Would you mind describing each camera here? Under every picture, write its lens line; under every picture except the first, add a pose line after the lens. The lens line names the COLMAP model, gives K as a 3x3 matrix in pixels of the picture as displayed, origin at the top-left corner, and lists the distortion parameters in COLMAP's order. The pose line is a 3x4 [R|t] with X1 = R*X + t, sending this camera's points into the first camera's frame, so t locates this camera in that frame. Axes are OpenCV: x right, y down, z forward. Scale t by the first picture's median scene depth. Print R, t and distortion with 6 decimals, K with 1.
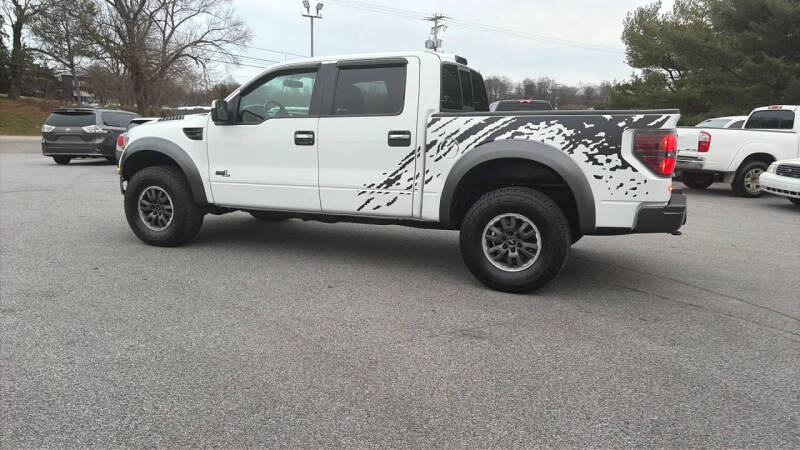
lens RADIAL K [[580.6, 0, 398.3], [0, 580.6, 229.7], [0, 0, 1]] dist [0.054187, -0.047827]
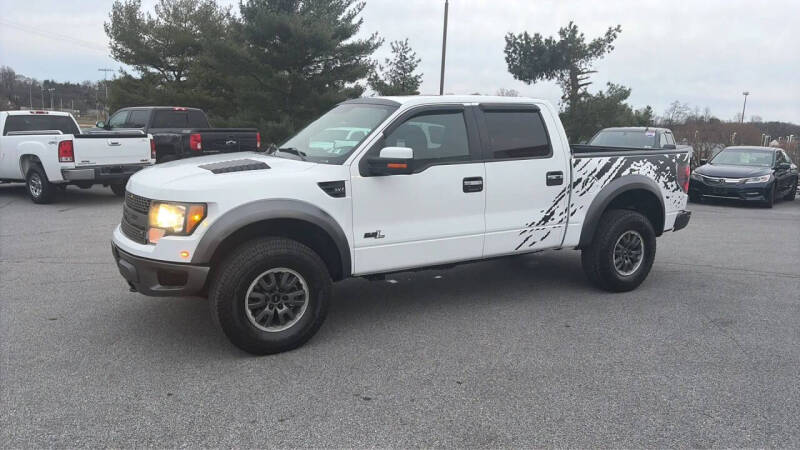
lens RADIAL K [[580.6, 0, 404.9], [0, 580.6, 222.8], [0, 0, 1]] dist [0.054187, -0.047827]
pose [[0.594759, -0.137831, 0.792000, -1.024953], [0.135660, 0.988271, 0.070112, -0.184517], [-0.792375, 0.065743, 0.606482, 0.541897]]
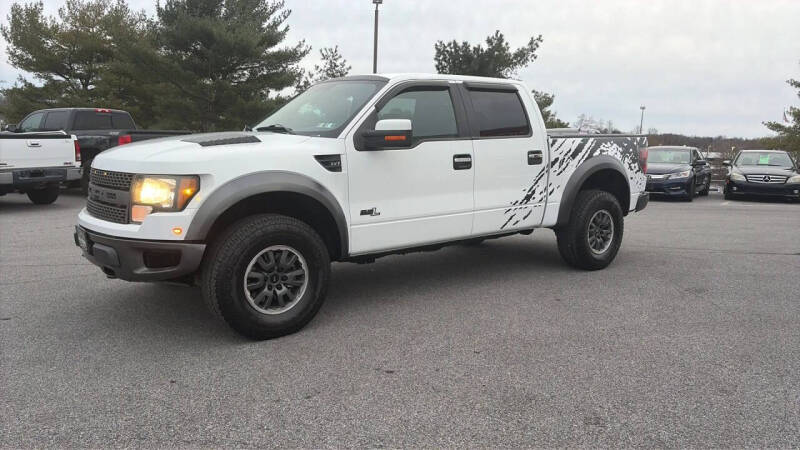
lens RADIAL K [[580.6, 0, 409.6], [0, 580.6, 224.2], [0, 0, 1]] dist [0.054187, -0.047827]
pose [[0.474065, -0.137060, 0.869757, -1.072770], [0.156714, 0.985172, 0.069830, -0.142536], [-0.866431, 0.103199, 0.488515, 0.653909]]
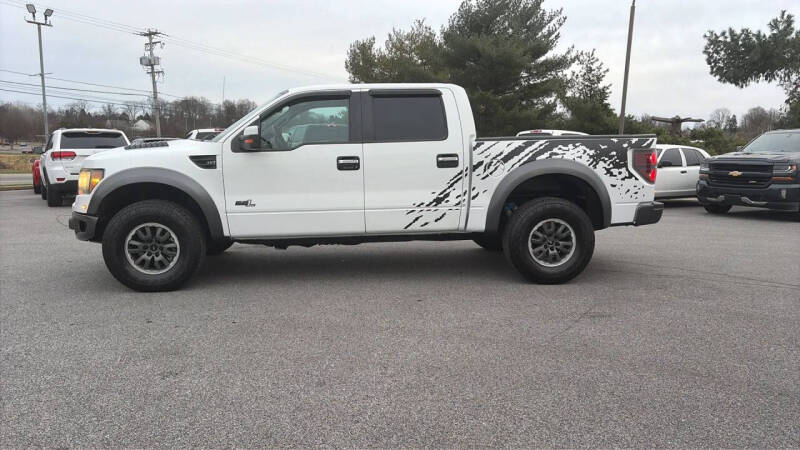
lens RADIAL K [[580.6, 0, 401.7], [0, 580.6, 227.6], [0, 0, 1]] dist [0.054187, -0.047827]
pose [[0.874666, -0.081351, 0.477851, -0.600413], [0.099945, 0.994901, -0.013565, -0.022089], [-0.474311, 0.059624, 0.878336, 0.067157]]
